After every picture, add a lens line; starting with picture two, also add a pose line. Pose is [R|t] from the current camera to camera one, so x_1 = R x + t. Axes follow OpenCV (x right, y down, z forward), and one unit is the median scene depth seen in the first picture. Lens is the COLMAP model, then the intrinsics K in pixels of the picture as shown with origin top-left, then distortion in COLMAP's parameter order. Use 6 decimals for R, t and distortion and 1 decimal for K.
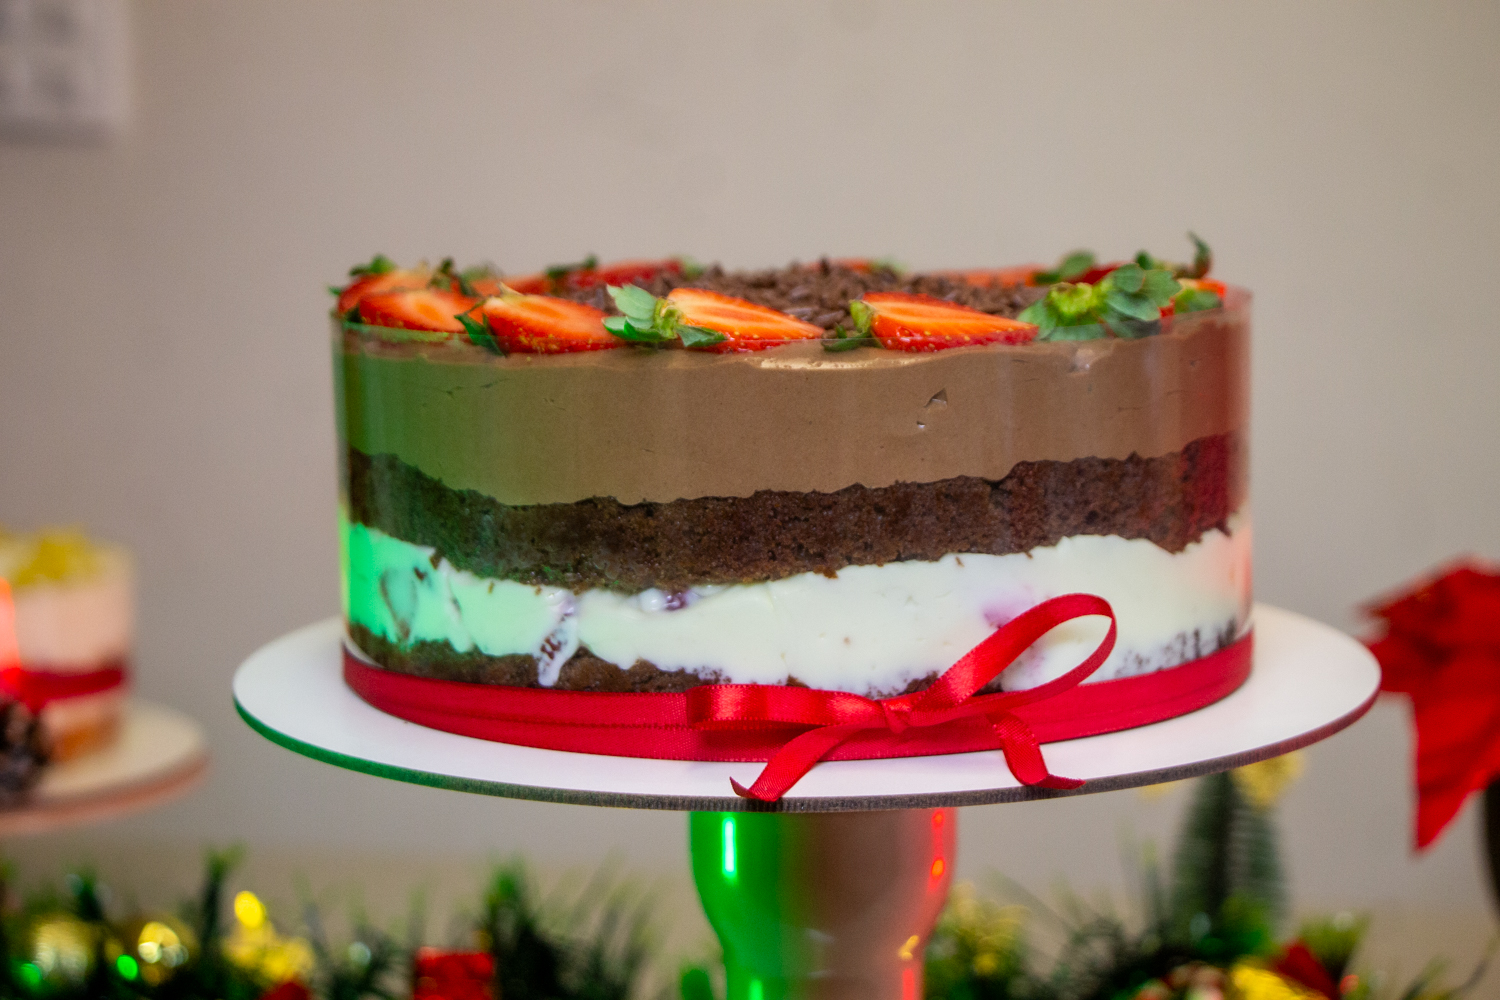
lens RADIAL K [[3005.5, 0, 750.0], [0, 3005.5, 500.0], [0, 0, 1]] dist [0.013558, 0.251438]
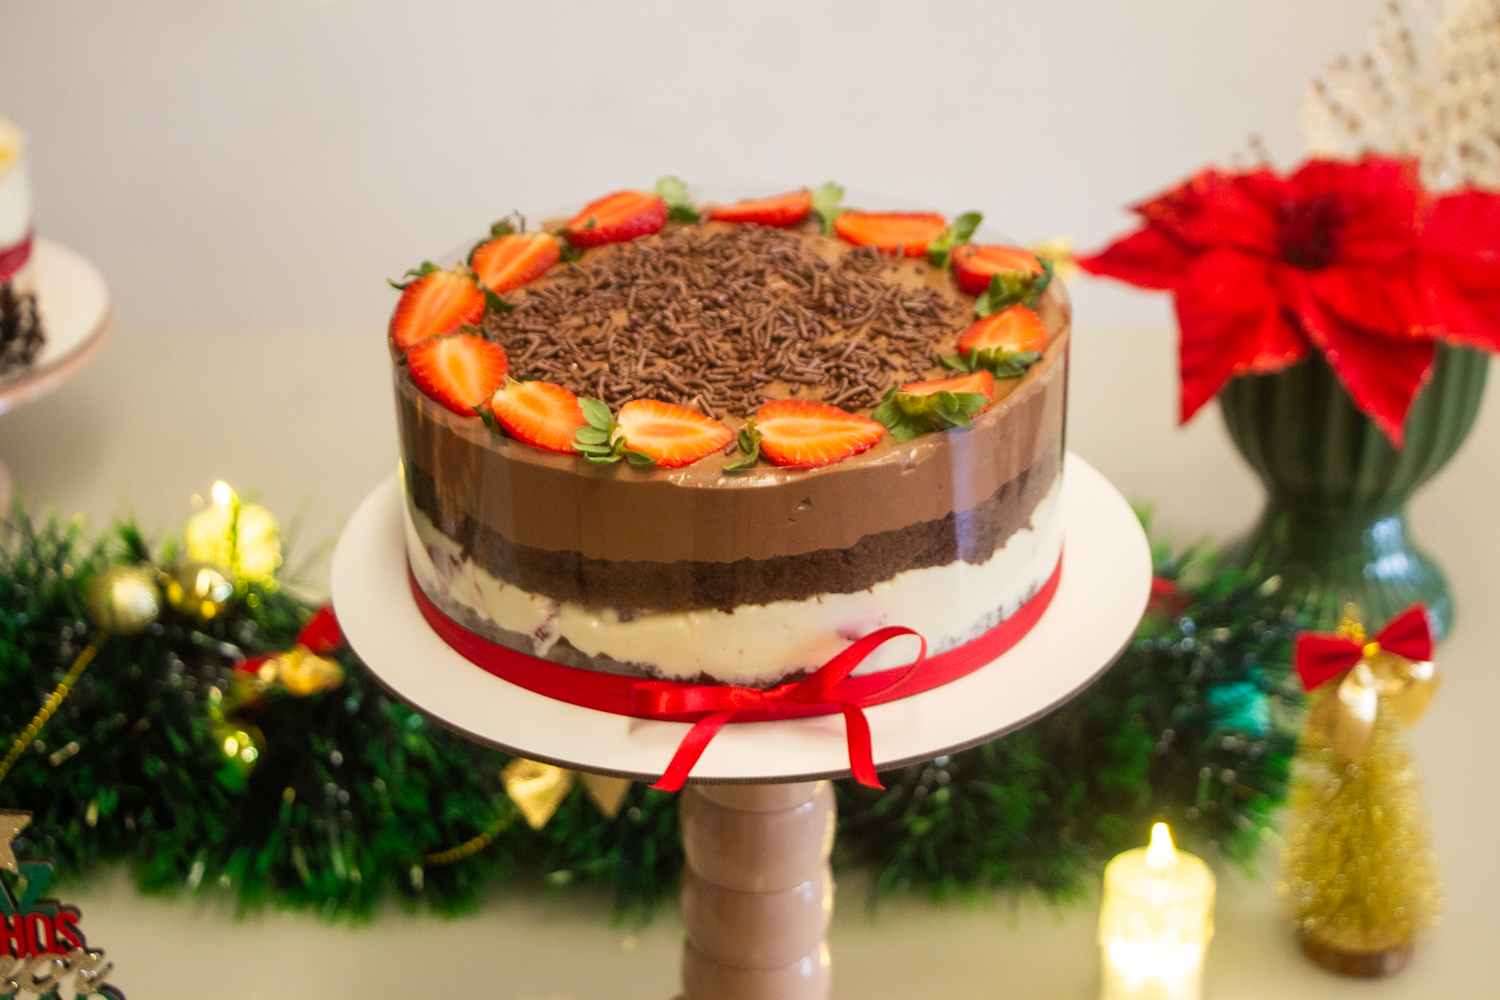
lens RADIAL K [[3005.5, 0, 750.0], [0, 3005.5, 500.0], [0, 0, 1]] dist [0.013558, 0.251438]
pose [[0.998188, 0.028295, -0.053099, 0.110590], [-0.008796, 0.941668, 0.336429, -0.506849], [0.059521, -0.335353, 0.940210, -0.341160]]
